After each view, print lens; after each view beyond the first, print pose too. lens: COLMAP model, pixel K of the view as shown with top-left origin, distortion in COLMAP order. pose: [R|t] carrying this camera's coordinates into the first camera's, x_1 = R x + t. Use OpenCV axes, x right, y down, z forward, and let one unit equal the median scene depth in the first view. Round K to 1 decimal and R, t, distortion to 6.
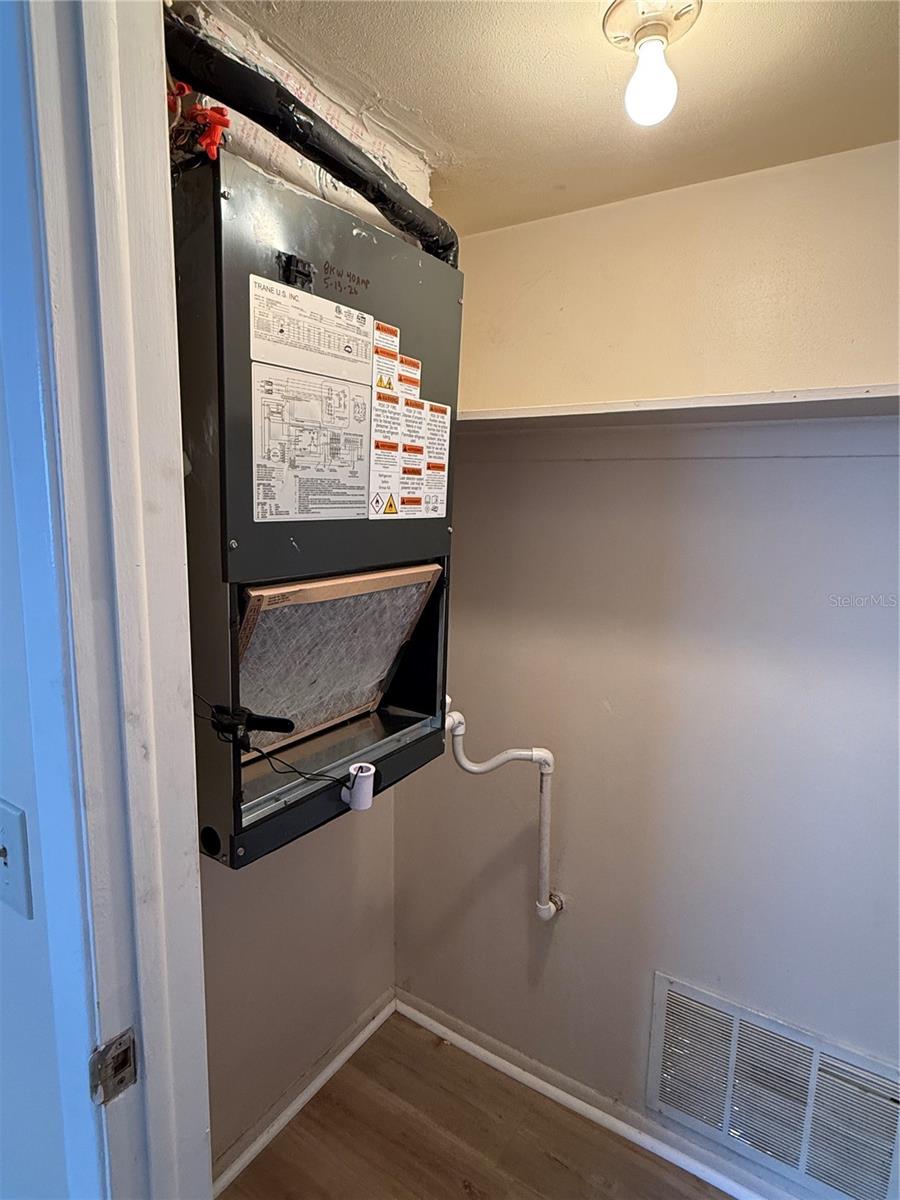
lens RADIAL K [[671.1, 0, 450.0], [0, 671.1, 600.0], [0, 0, 1]] dist [0.016091, -0.013028]
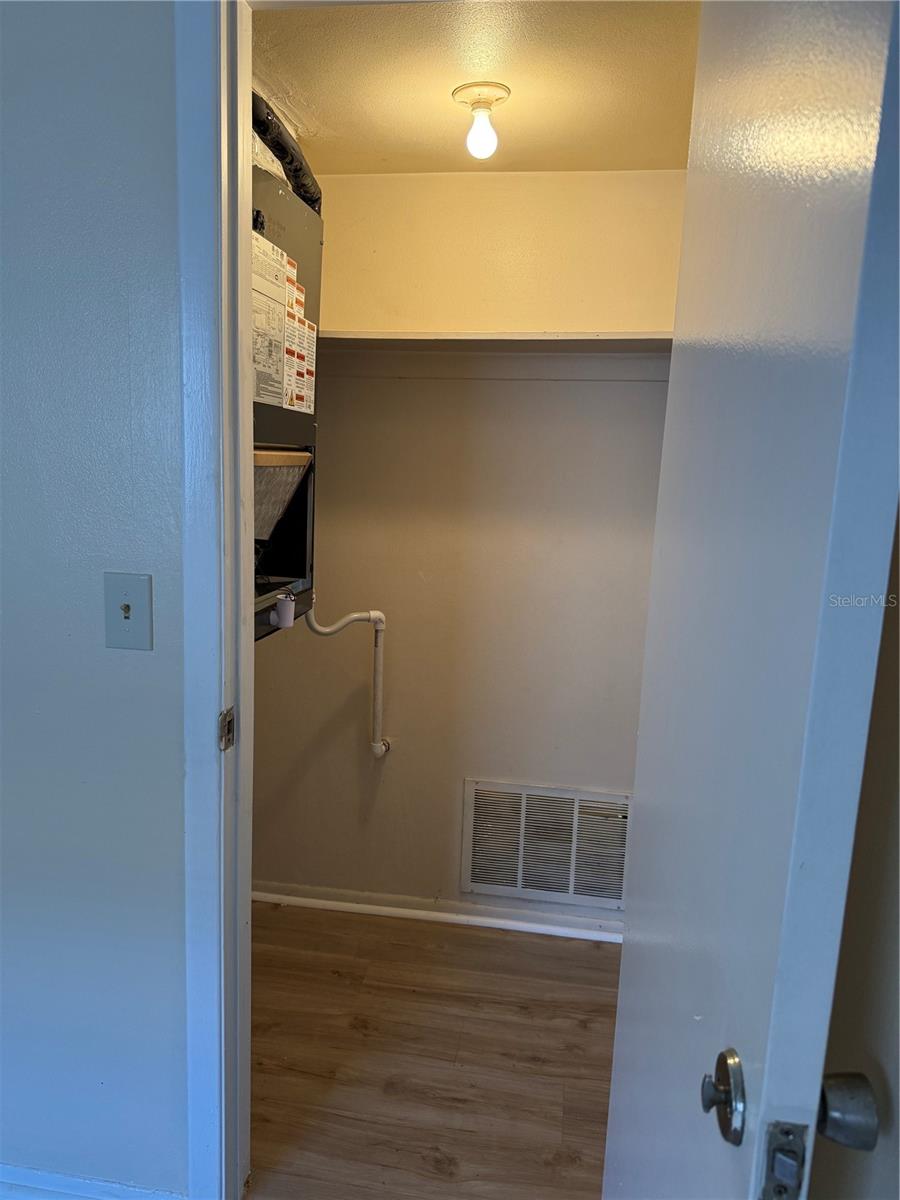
lens RADIAL K [[836.1, 0, 450.0], [0, 836.1, 600.0], [0, 0, 1]] dist [0.080982, -0.002760]
pose [[0.911320, -0.057788, 0.407624, -0.461984], [0.048446, 0.998273, 0.033211, 0.196376], [-0.408839, -0.010518, 0.912546, -0.588988]]
